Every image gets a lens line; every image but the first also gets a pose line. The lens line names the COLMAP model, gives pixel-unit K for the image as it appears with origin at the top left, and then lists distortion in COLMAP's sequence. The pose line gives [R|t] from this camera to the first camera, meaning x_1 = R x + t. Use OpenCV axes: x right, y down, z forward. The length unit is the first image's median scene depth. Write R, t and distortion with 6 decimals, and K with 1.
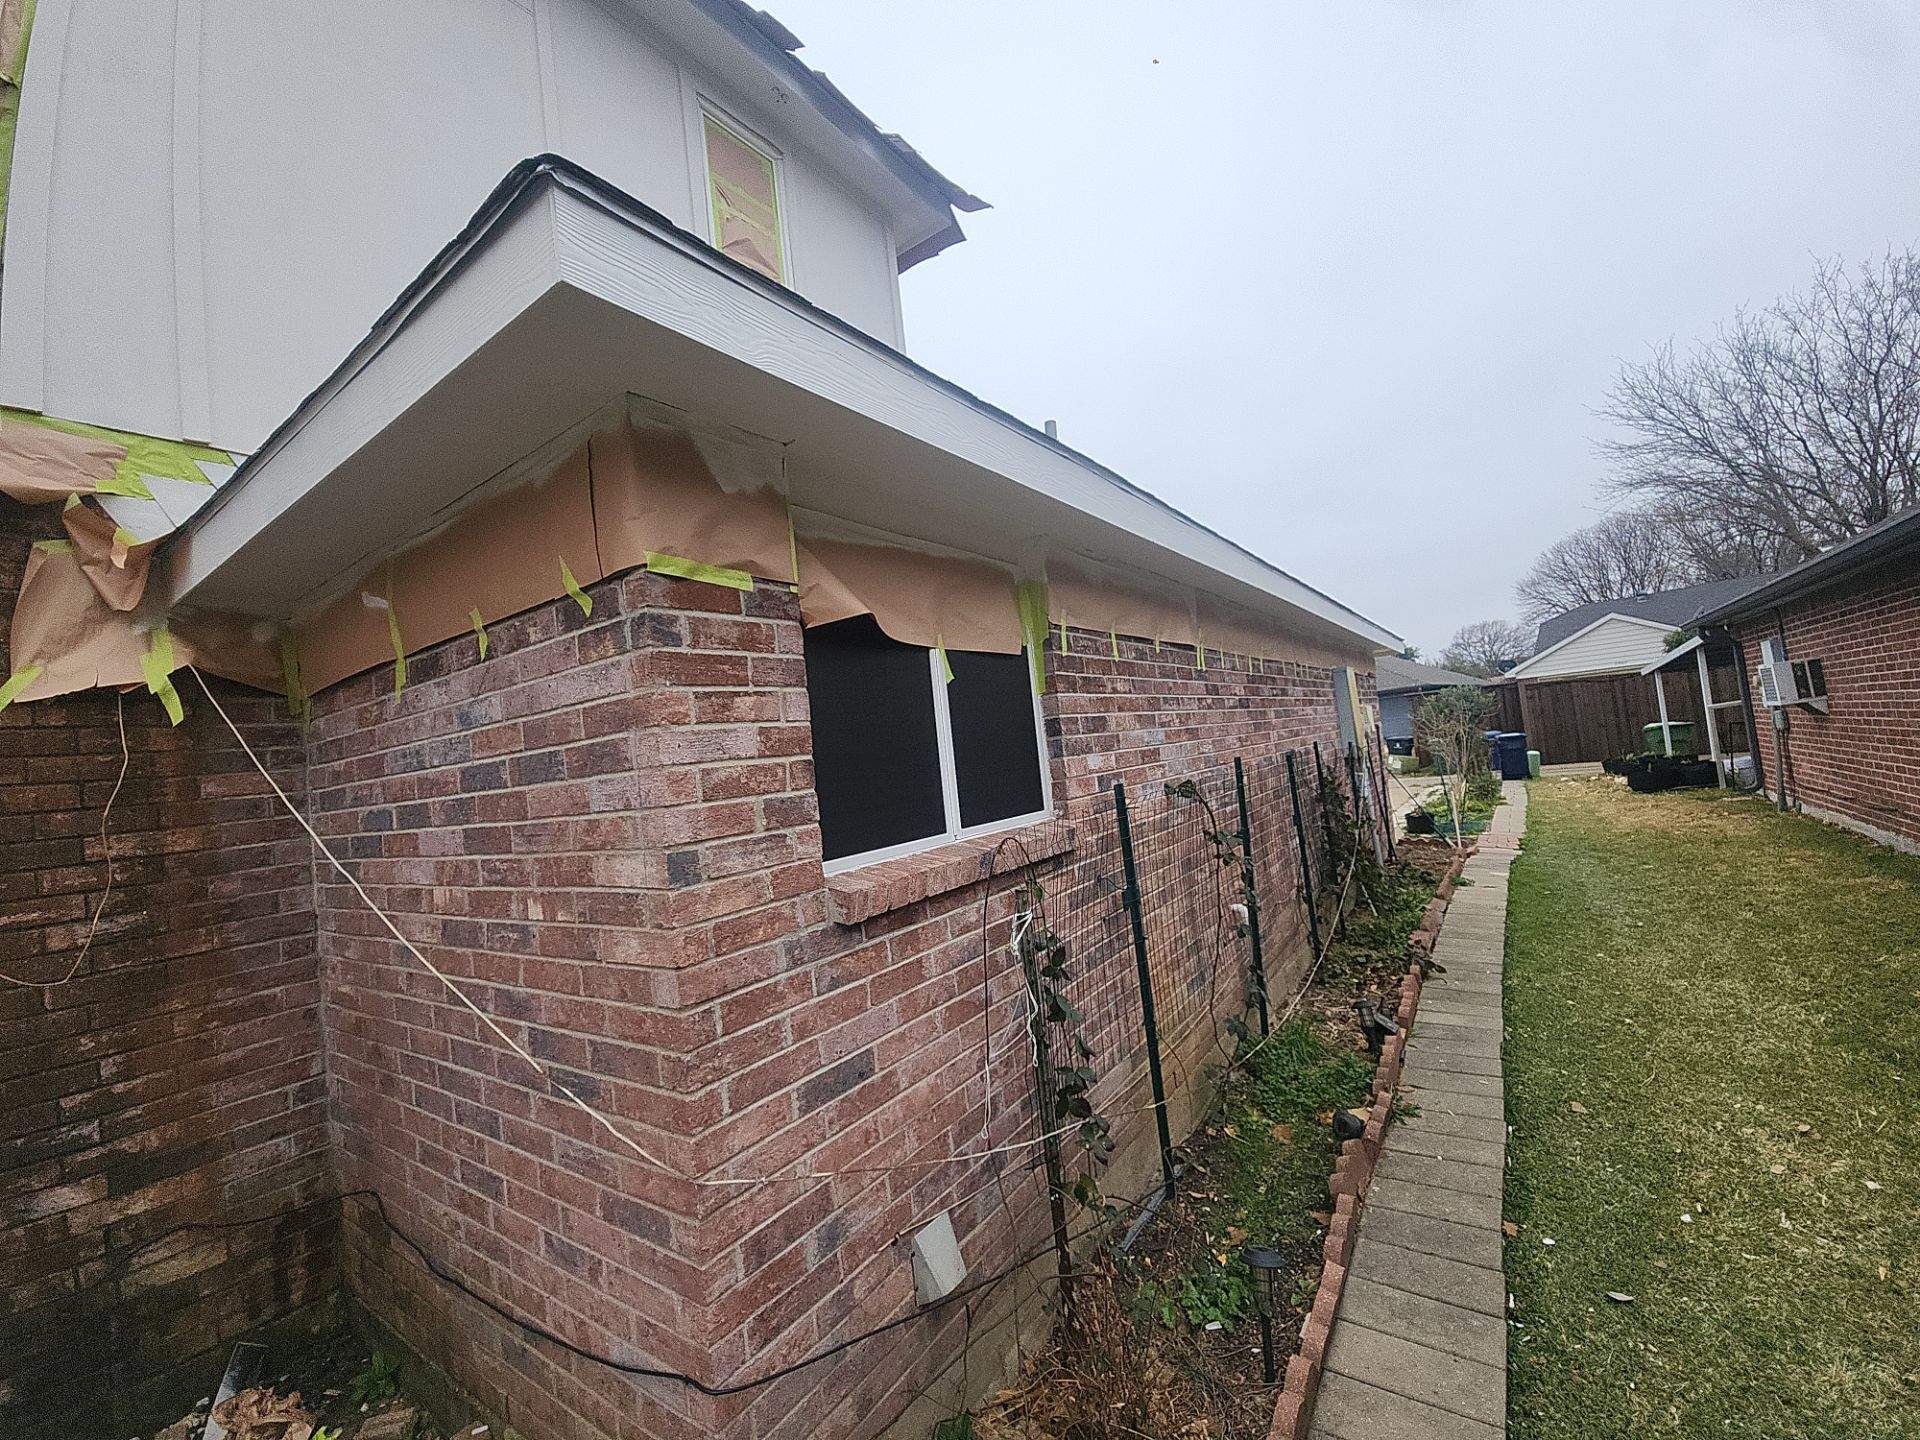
lens RADIAL K [[783.5, 0, 960.0], [0, 783.5, 720.0], [0, 0, 1]] dist [0.004967, -0.003851]
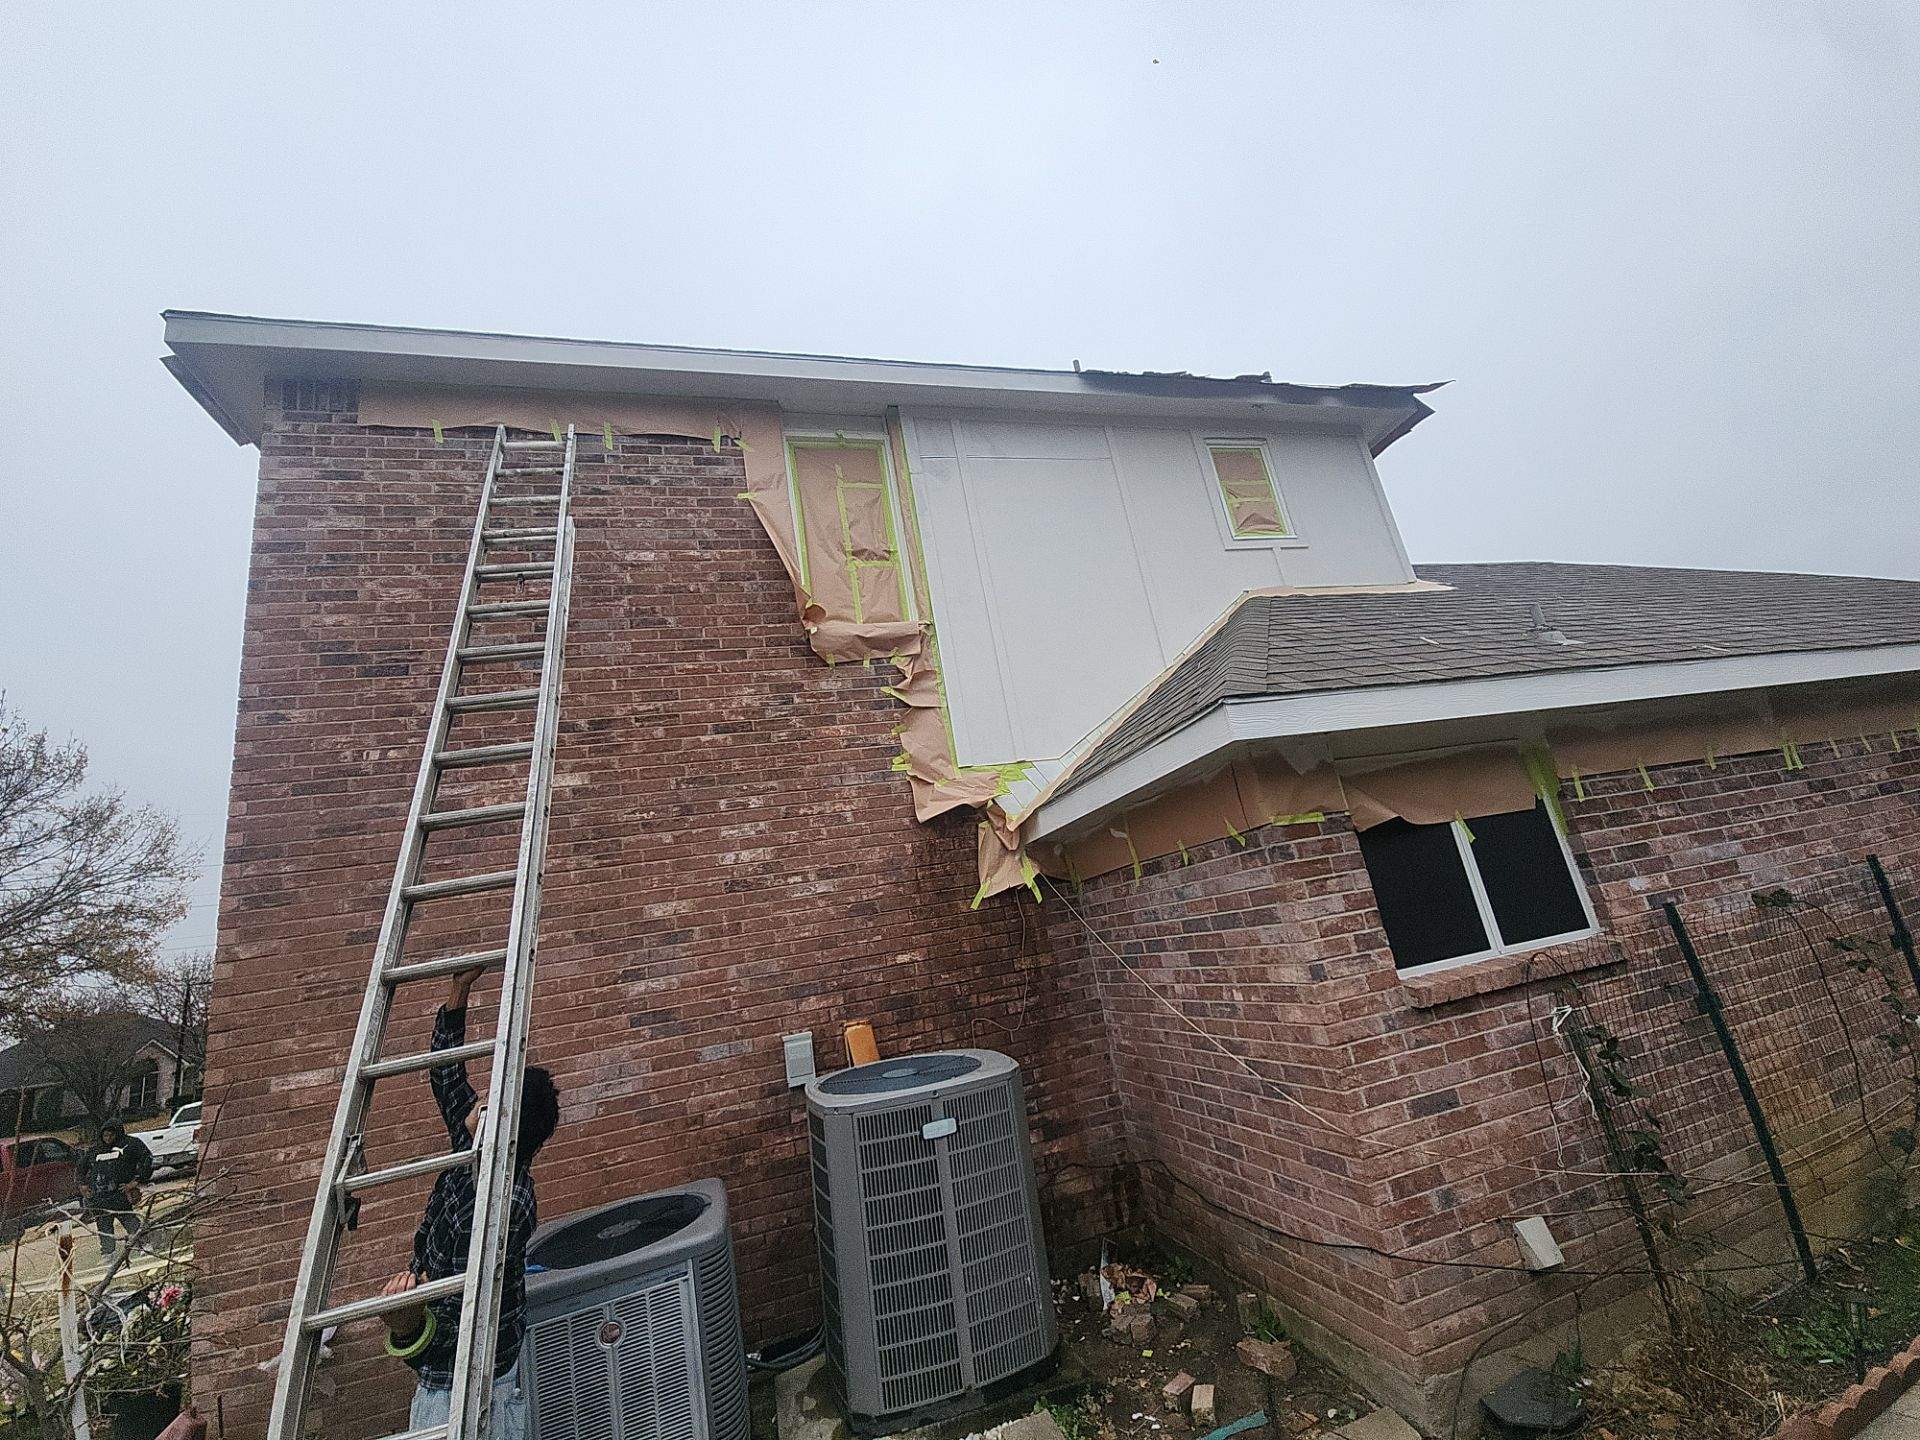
lens RADIAL K [[783.5, 0, 960.0], [0, 783.5, 720.0], [0, 0, 1]] dist [0.004967, -0.003851]
pose [[0.777068, -0.193534, -0.598924, 0.205379], [0.111344, 0.978814, -0.171829, -0.157034], [0.619490, 0.066836, 0.782154, -0.921675]]
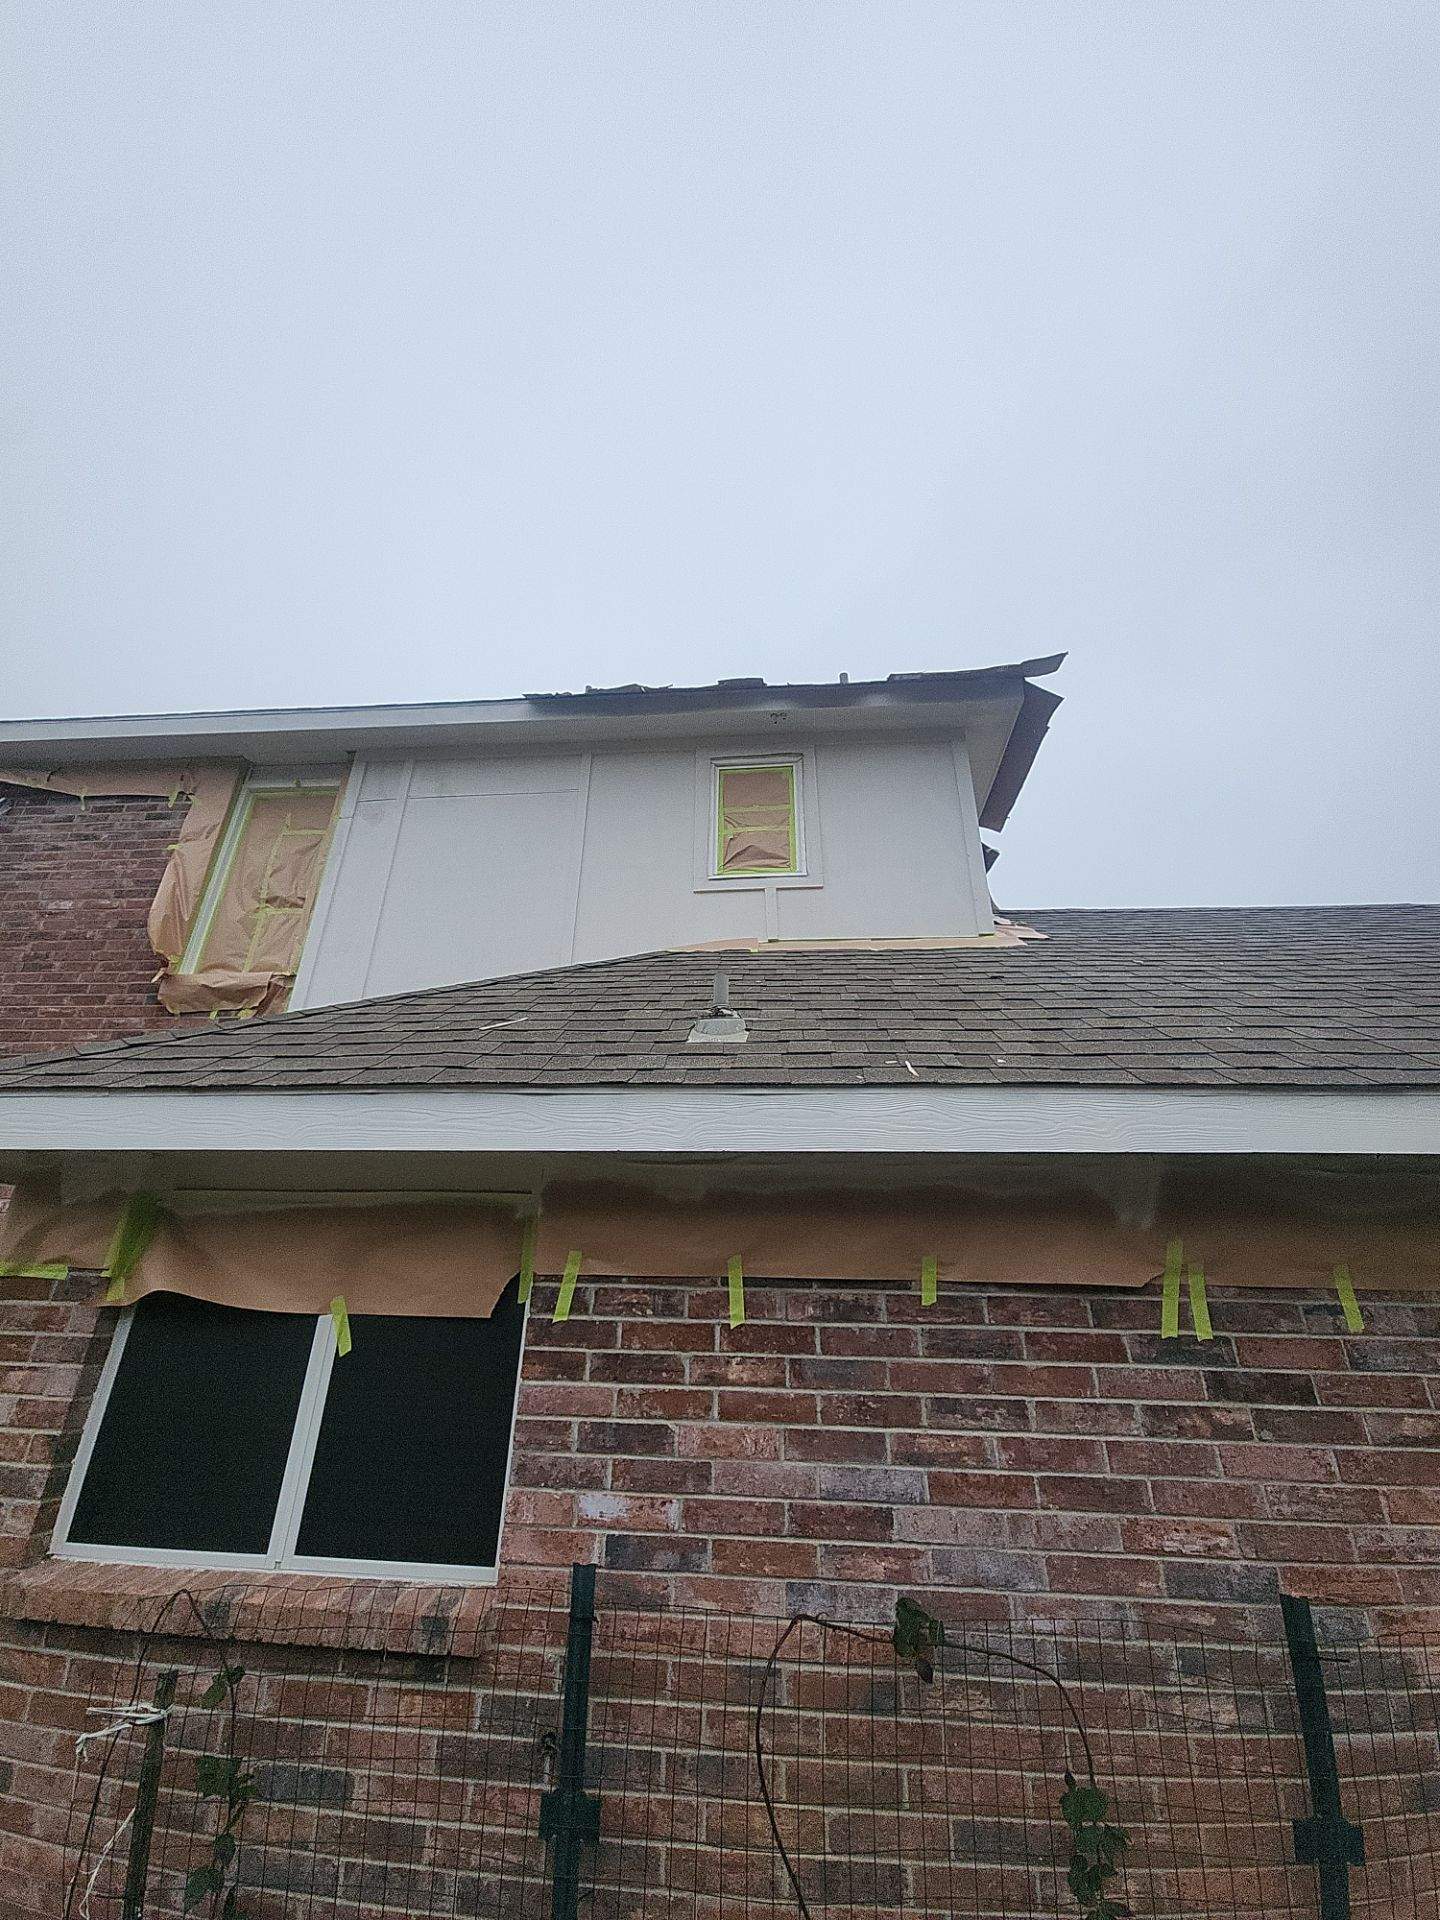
lens RADIAL K [[783.5, 0, 722.4], [0, 783.5, 962.7], [0, 0, 1]] dist [0.004967, -0.003851]
pose [[0.501298, -0.252950, -0.827476, 1.329711], [-0.033713, 0.949880, -0.310791, -0.263725], [0.864618, 0.183695, 0.467646, 1.103547]]
